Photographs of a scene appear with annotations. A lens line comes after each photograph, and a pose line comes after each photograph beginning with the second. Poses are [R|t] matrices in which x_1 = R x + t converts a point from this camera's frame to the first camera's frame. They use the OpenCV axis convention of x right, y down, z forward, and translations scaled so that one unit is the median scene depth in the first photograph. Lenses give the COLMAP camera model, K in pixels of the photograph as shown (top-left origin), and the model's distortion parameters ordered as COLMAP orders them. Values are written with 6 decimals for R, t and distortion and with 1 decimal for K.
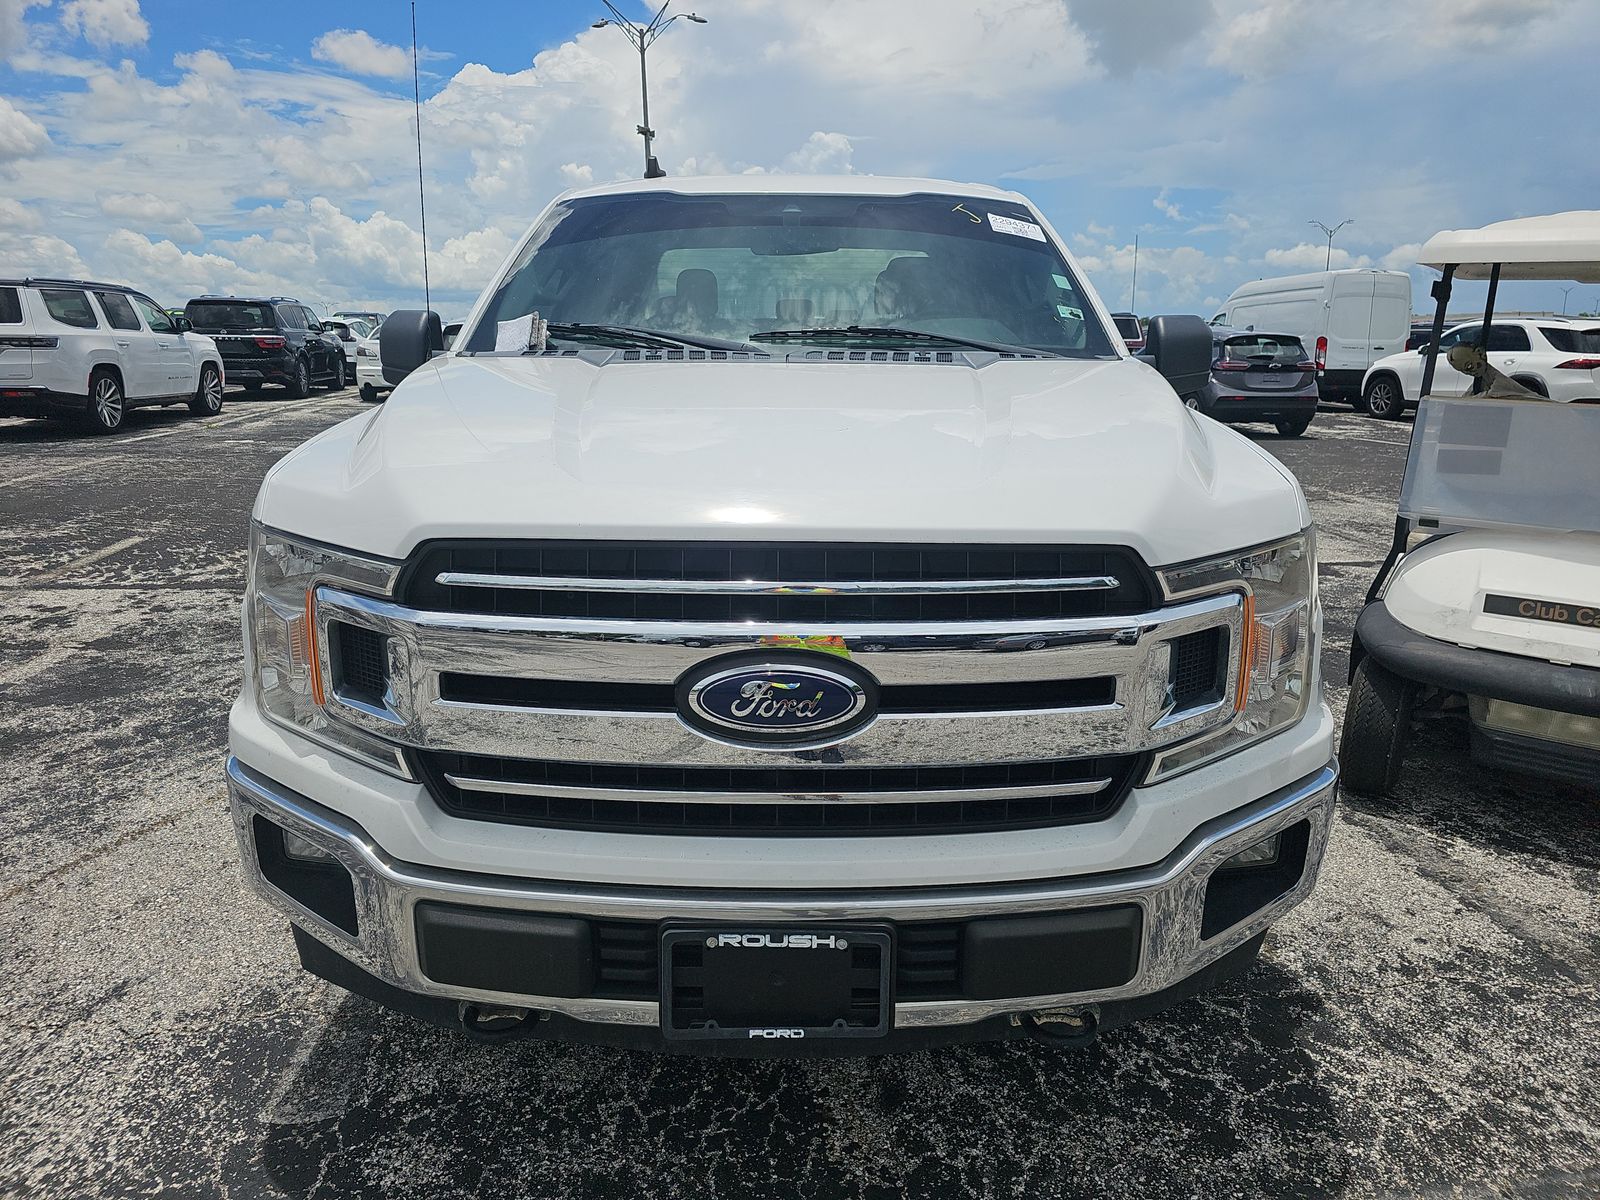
lens RADIAL K [[1060.9, 0, 807.1], [0, 1060.9, 599.9], [0, 0, 1]] dist [0.027100, -0.027131]
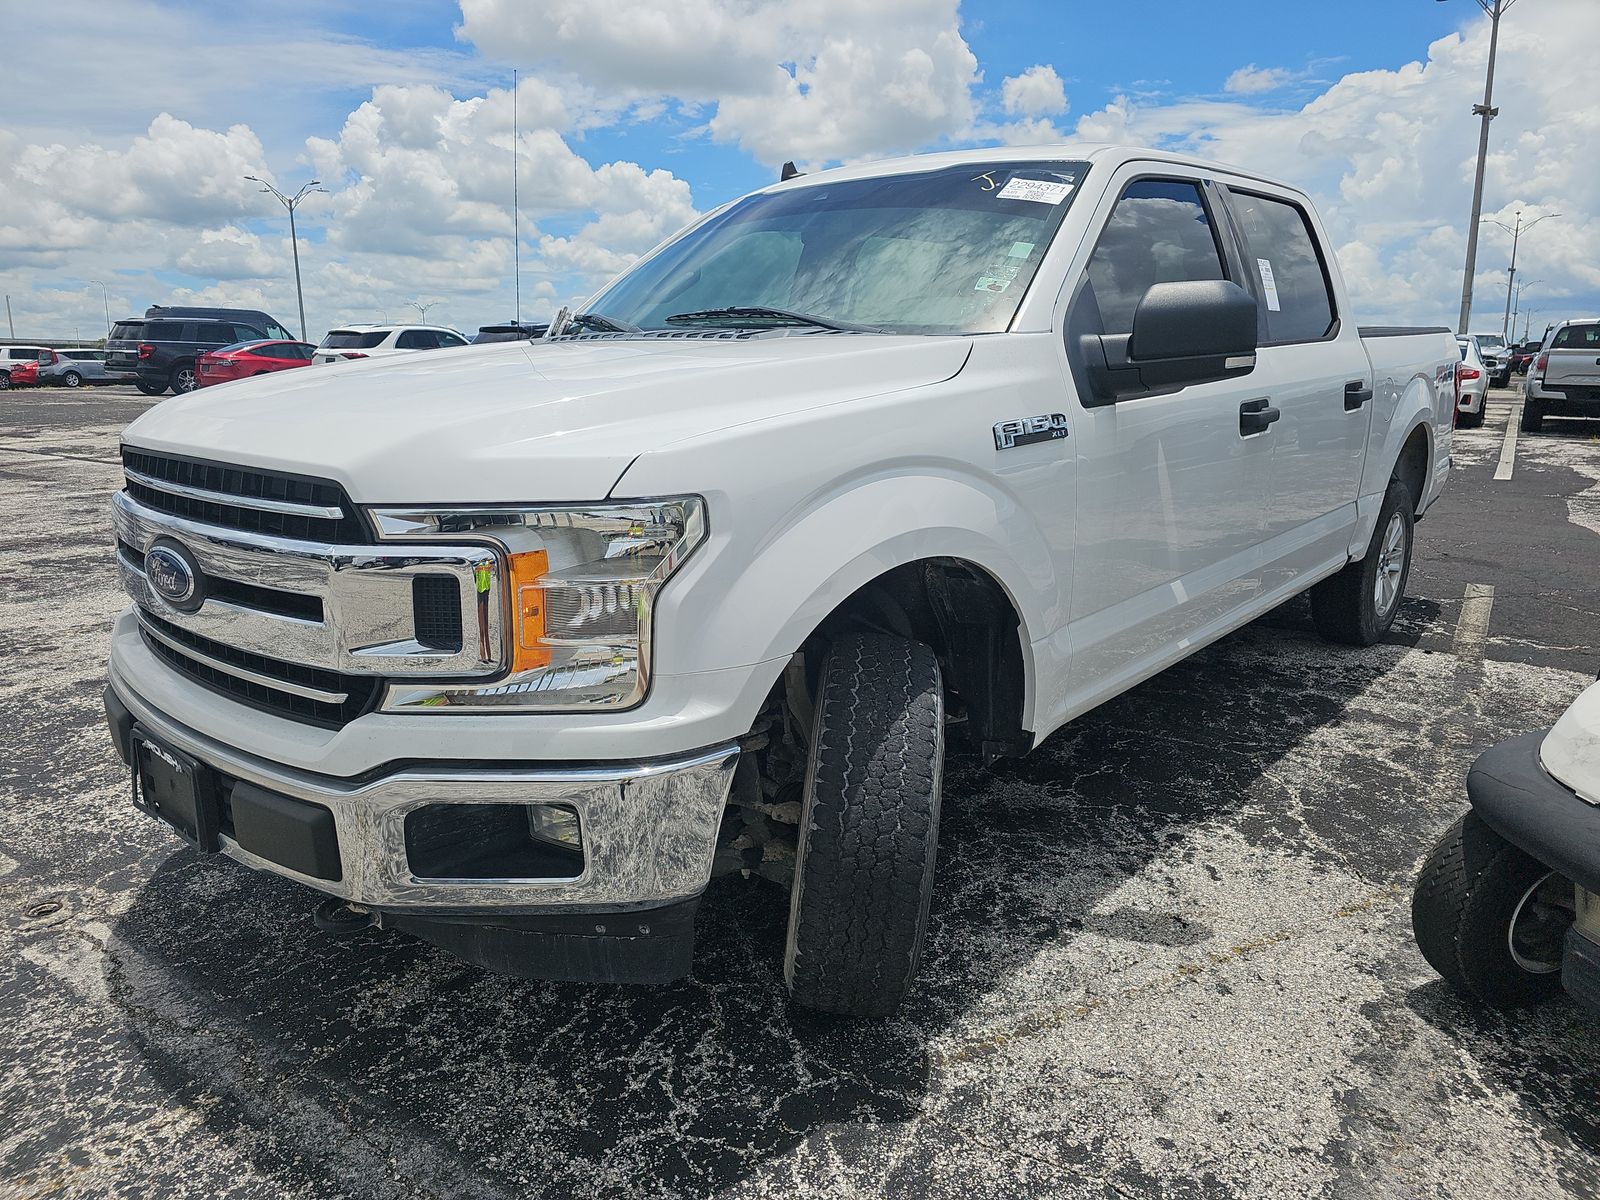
lens RADIAL K [[1060.9, 0, 786.2], [0, 1060.9, 600.8], [0, 0, 1]] dist [0.027100, -0.027131]
pose [[0.741144, 0.142910, -0.655959, 0.798596], [-0.153471, 0.987273, 0.041689, -0.026813], [0.653569, 0.069773, 0.753644, 0.273648]]
